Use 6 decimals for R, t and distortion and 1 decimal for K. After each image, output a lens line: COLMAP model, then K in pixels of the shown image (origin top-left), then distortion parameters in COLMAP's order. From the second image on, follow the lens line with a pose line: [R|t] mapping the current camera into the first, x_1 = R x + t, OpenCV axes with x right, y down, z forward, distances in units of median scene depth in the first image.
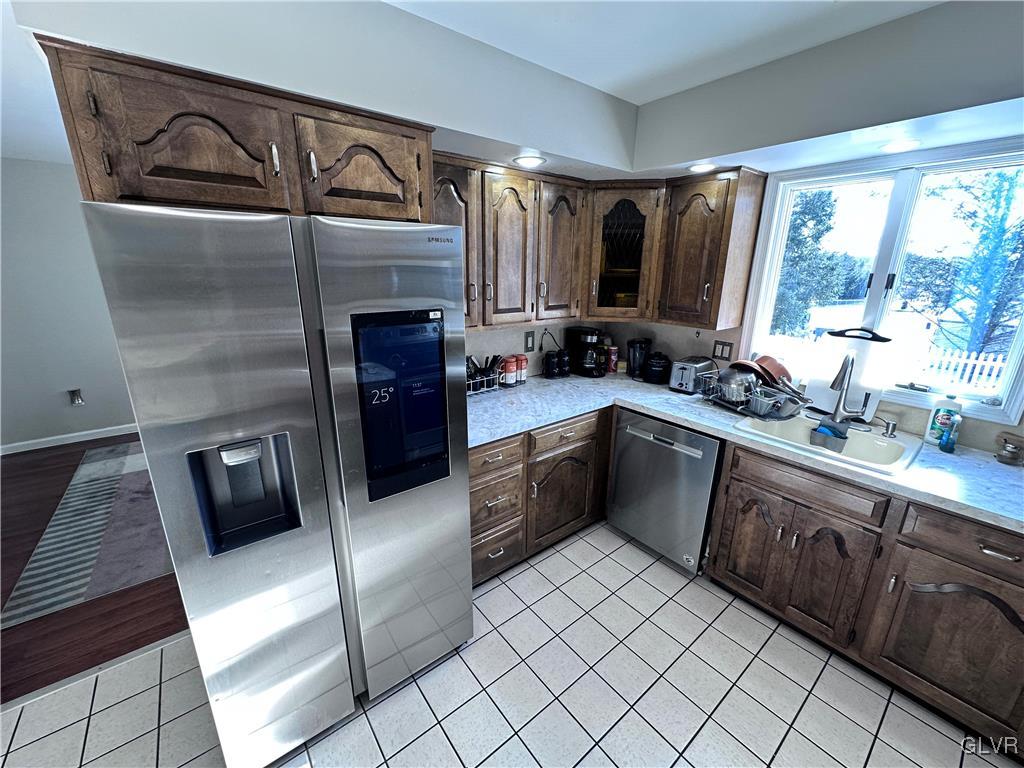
lens RADIAL K [[407.5, 0, 512.0], [0, 407.5, 384.0], [0, 0, 1]] dist [-0.003934, 0.000359]
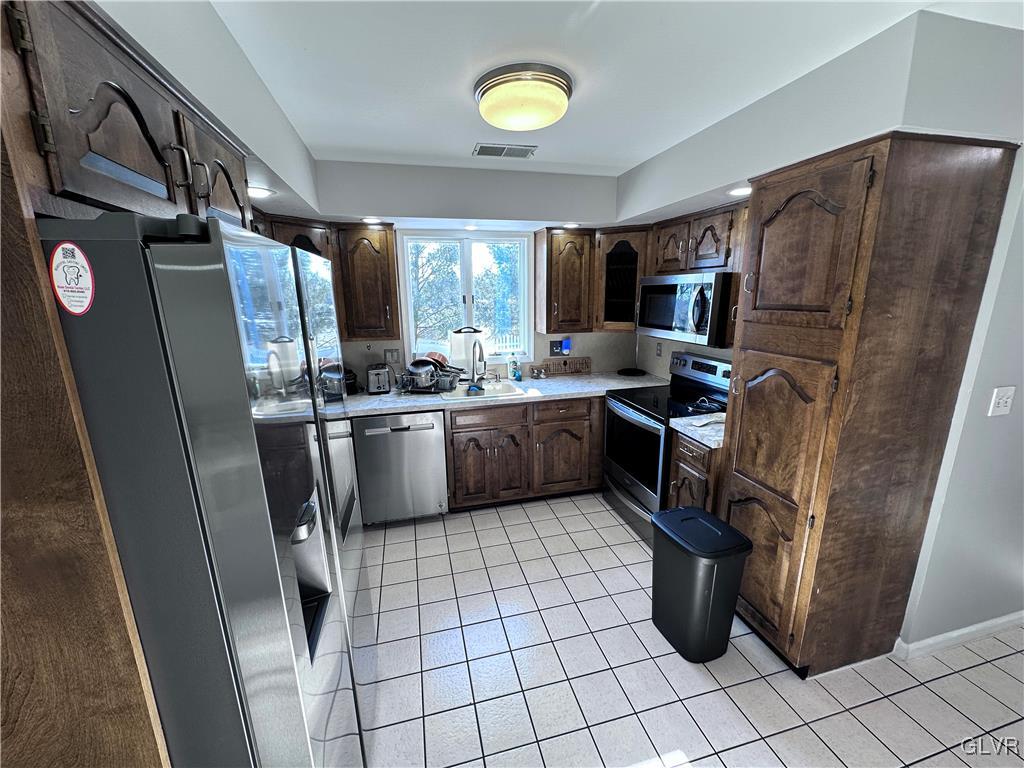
lens RADIAL K [[407.5, 0, 512.0], [0, 407.5, 384.0], [0, 0, 1]] dist [-0.003934, 0.000359]
pose [[0.404834, -0.214704, 0.888826, -0.609015], [0.272214, 0.956268, 0.107010, -0.037258], [-0.872931, 0.198629, 0.445576, 0.111774]]
